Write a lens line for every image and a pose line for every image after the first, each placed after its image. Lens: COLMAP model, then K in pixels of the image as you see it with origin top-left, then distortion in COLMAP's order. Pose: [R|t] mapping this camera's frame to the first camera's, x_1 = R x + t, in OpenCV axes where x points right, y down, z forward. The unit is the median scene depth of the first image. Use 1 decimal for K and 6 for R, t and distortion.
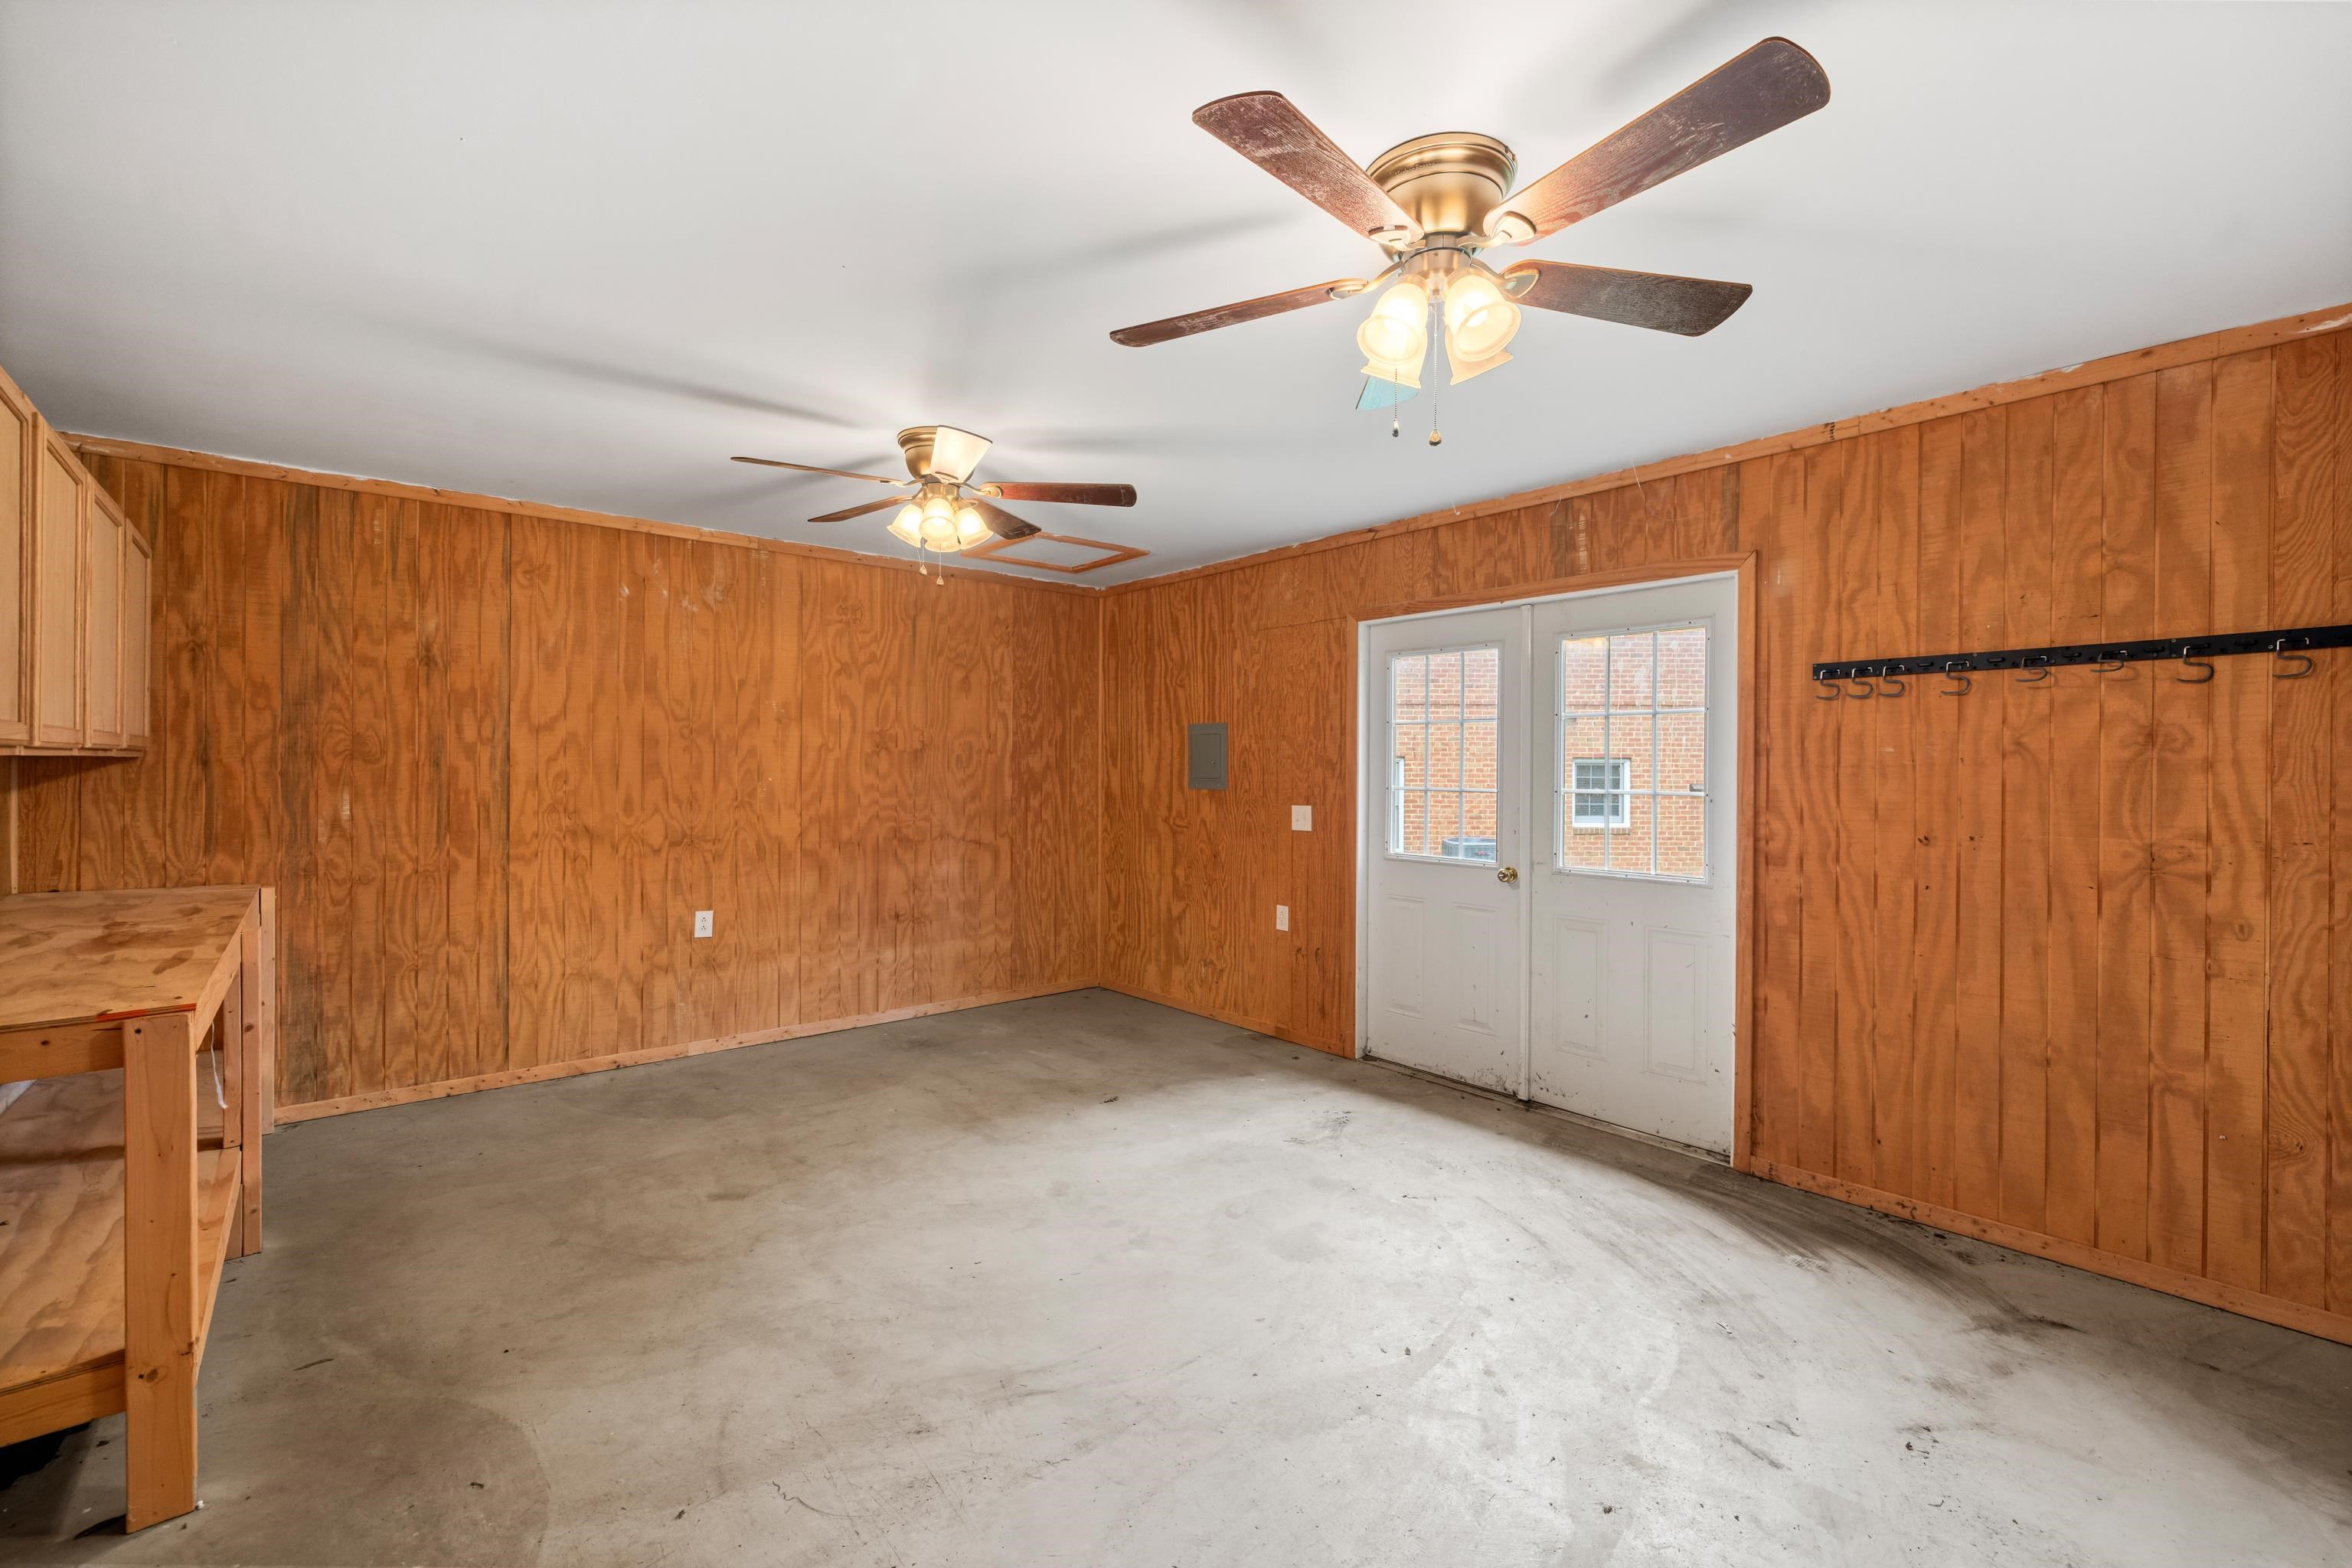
lens RADIAL K [[1000.6, 0, 1175.5], [0, 1000.6, 775.8], [0, 0, 1]] dist [0.004736, -0.000558]
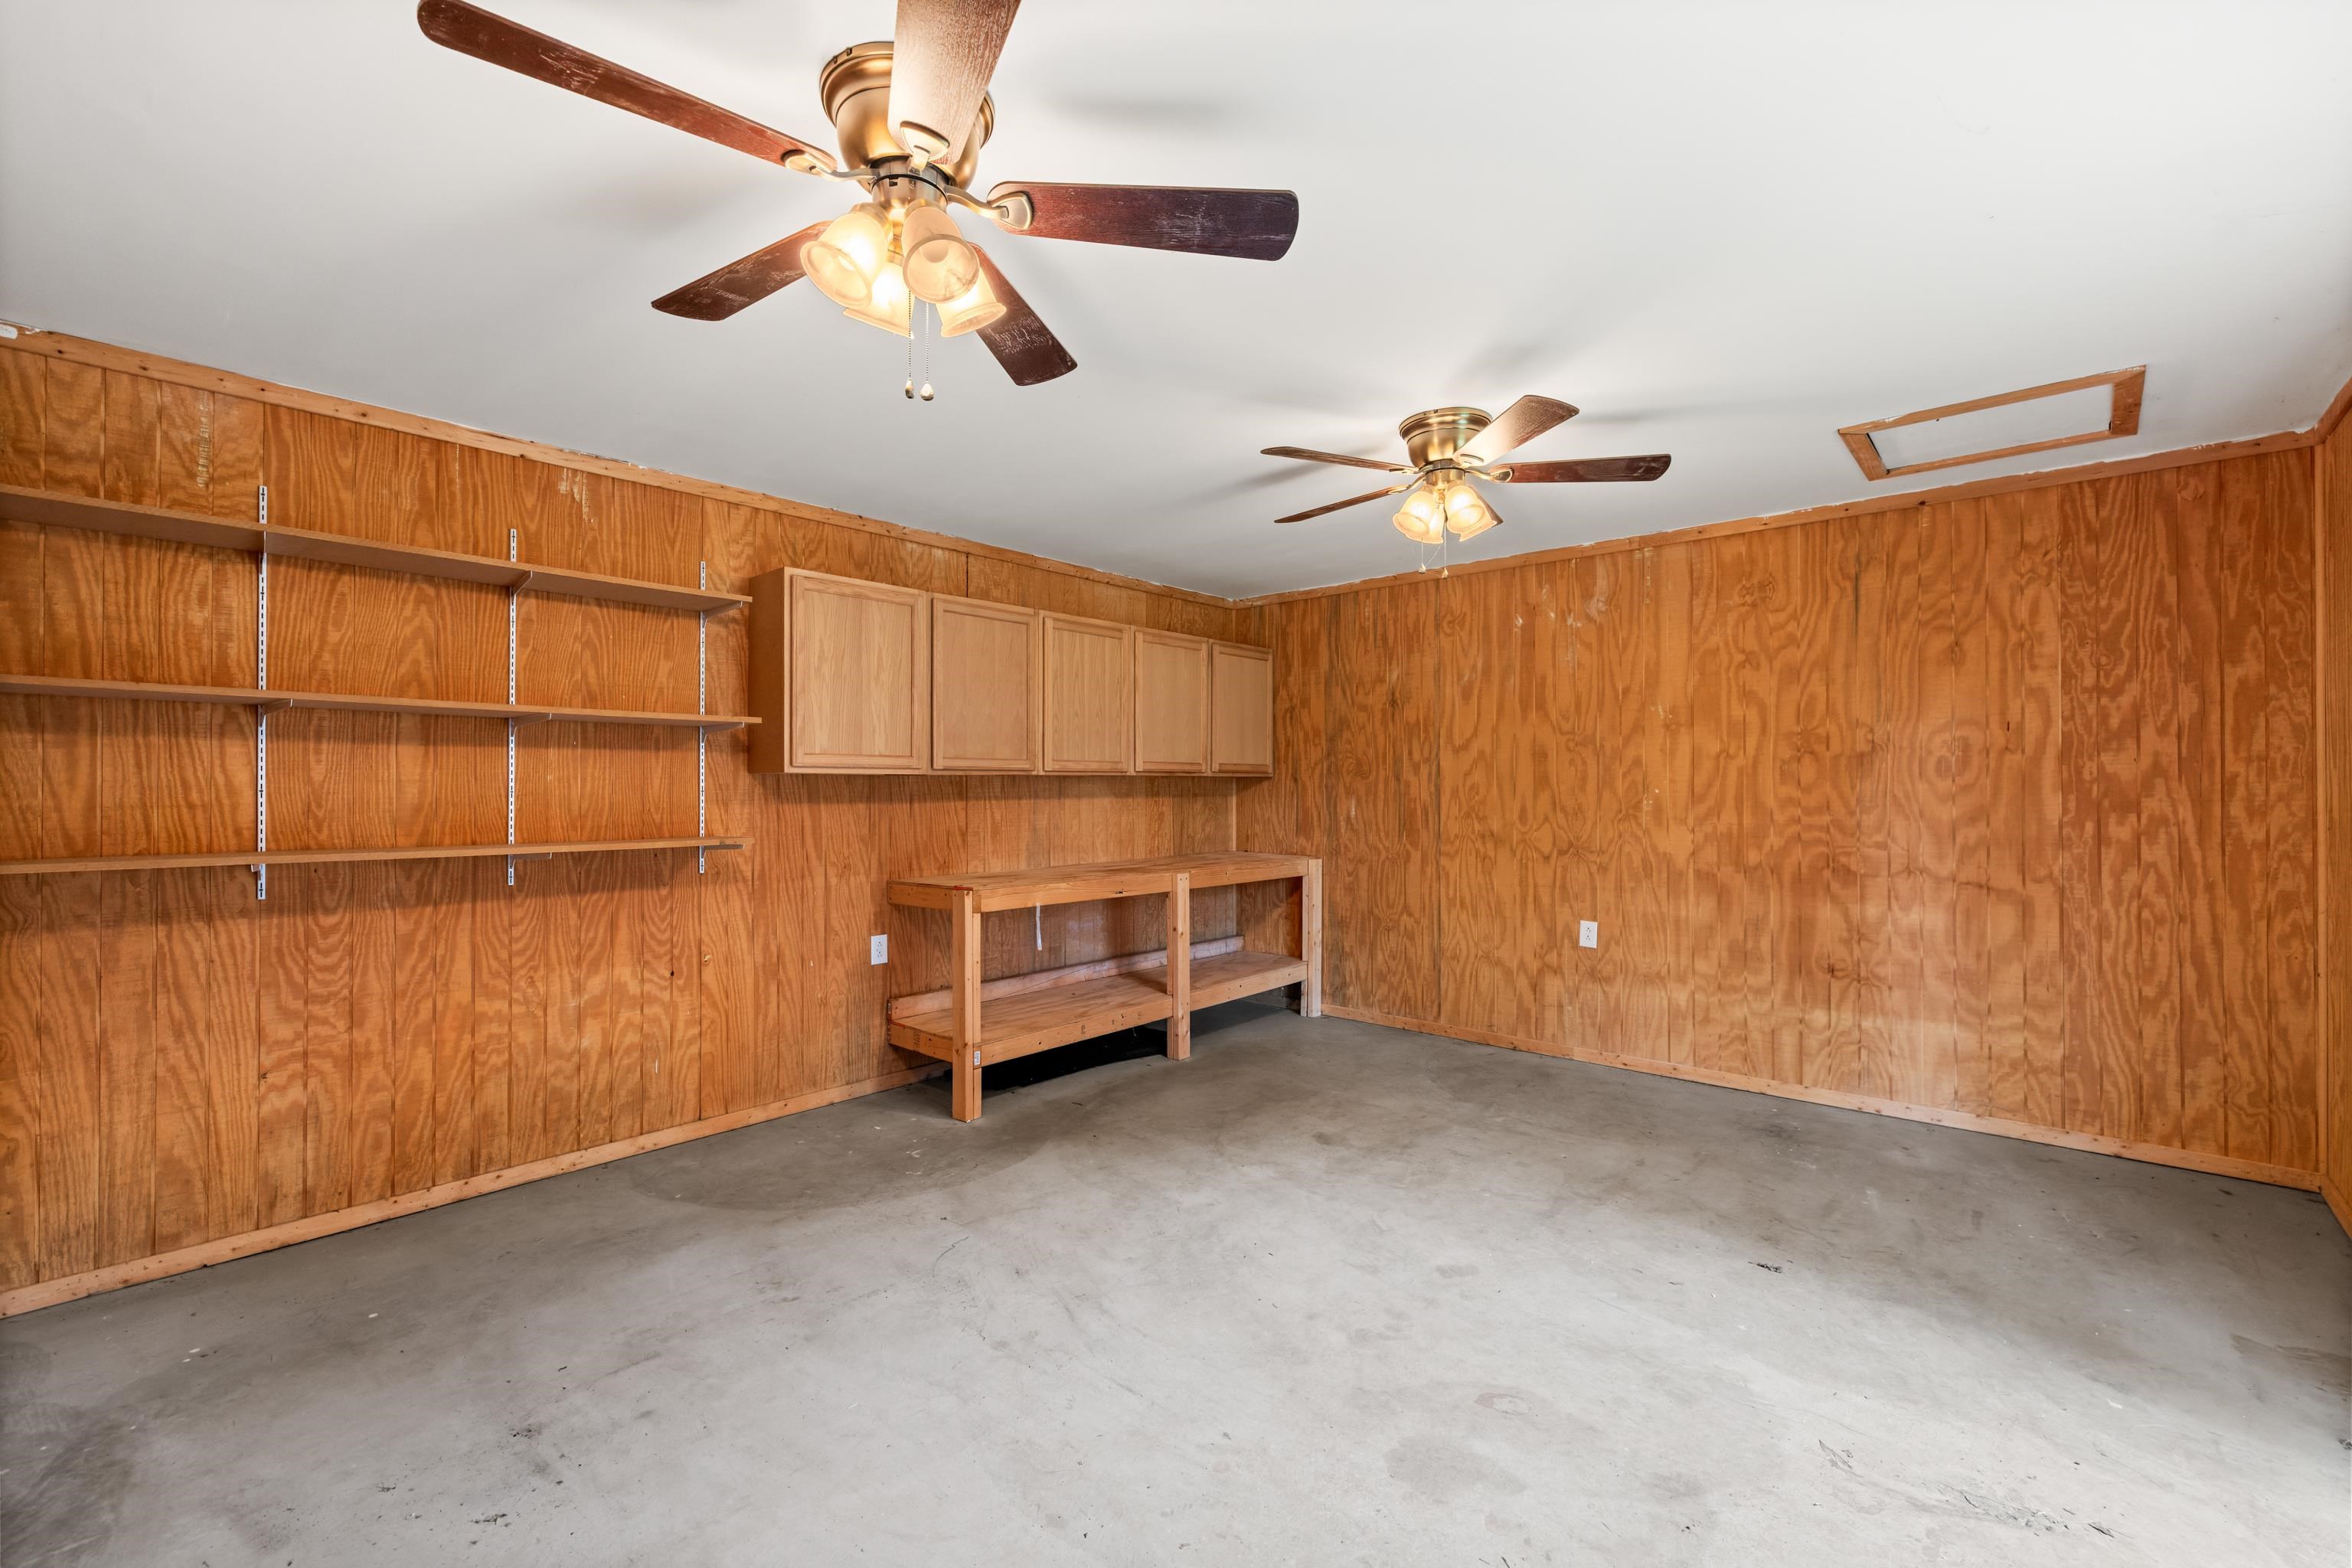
lens RADIAL K [[1000.6, 0, 1172.9], [0, 1000.6, 791.2], [0, 0, 1]] dist [0.004736, -0.000558]
pose [[0.132507, -0.002978, -0.991178, 0.497009], [-0.005051, 0.999980, -0.003680, 0.009992], [0.991169, 0.005494, 0.132490, 0.469272]]
